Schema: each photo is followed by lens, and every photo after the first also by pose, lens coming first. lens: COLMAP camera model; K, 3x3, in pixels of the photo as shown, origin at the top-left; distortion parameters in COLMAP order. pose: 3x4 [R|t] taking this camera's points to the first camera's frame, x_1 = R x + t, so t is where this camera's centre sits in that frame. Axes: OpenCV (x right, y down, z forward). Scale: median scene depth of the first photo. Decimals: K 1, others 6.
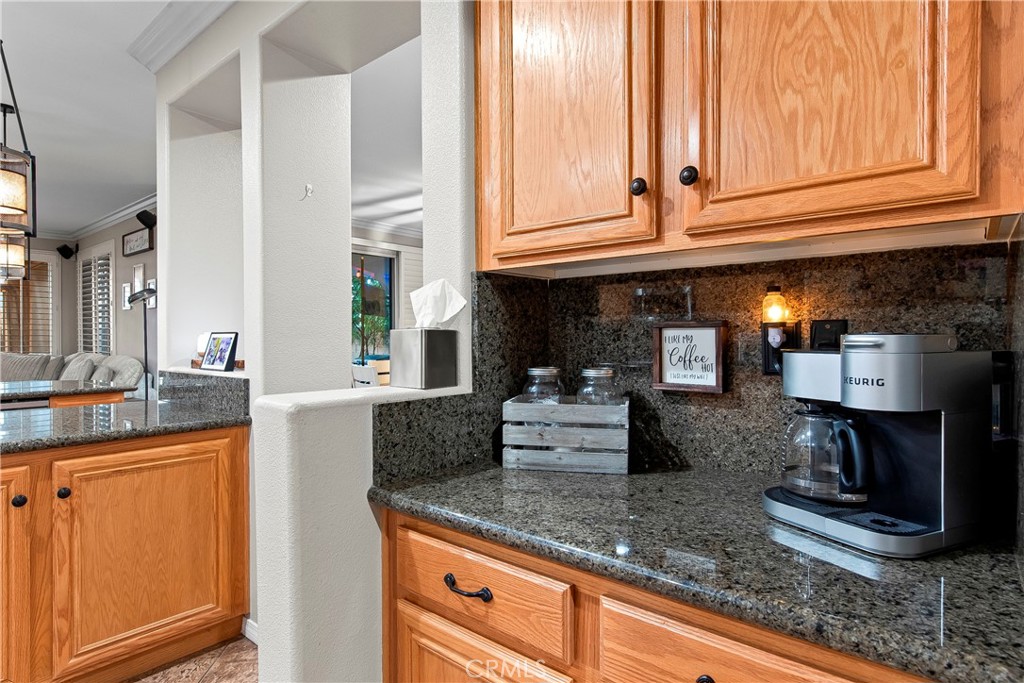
lens RADIAL K [[554.2, 0, 512.0], [0, 554.2, 341.5], [0, 0, 1]] dist [0.004684, 0.000873]
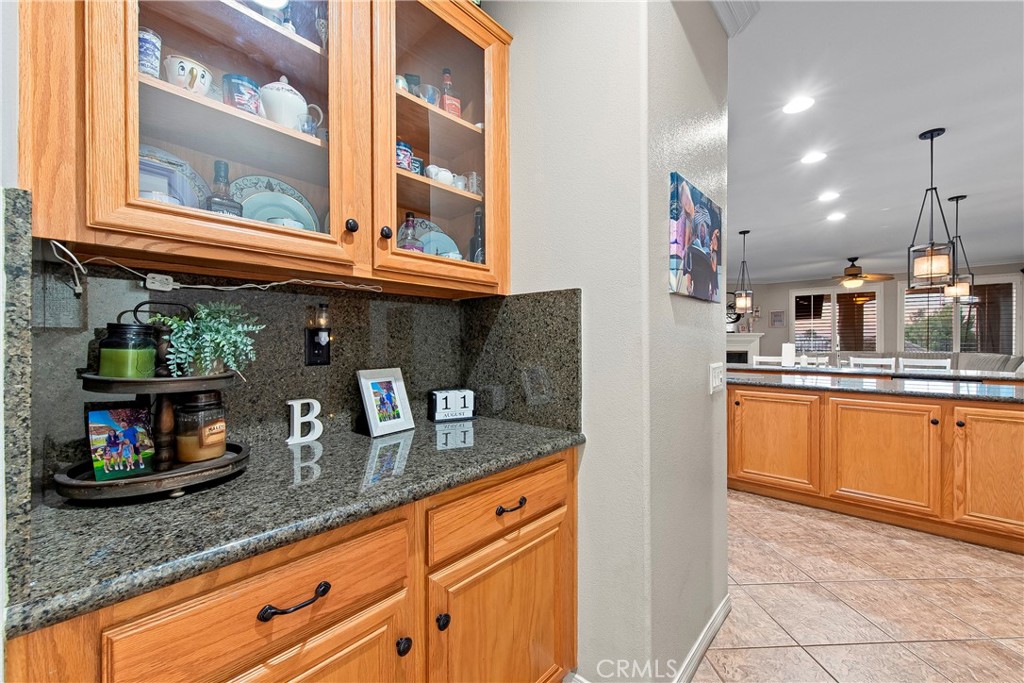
lens RADIAL K [[407.8, 0, 512.4], [0, 407.8, 343.1], [0, 0, 1]] dist [0.003933, -0.000204]
pose [[-0.037235, 0.004888, -0.999295, 0.624010], [-0.007022, 0.999962, 0.005153, 0.003040], [0.999282, 0.007209, -0.037200, -0.455740]]
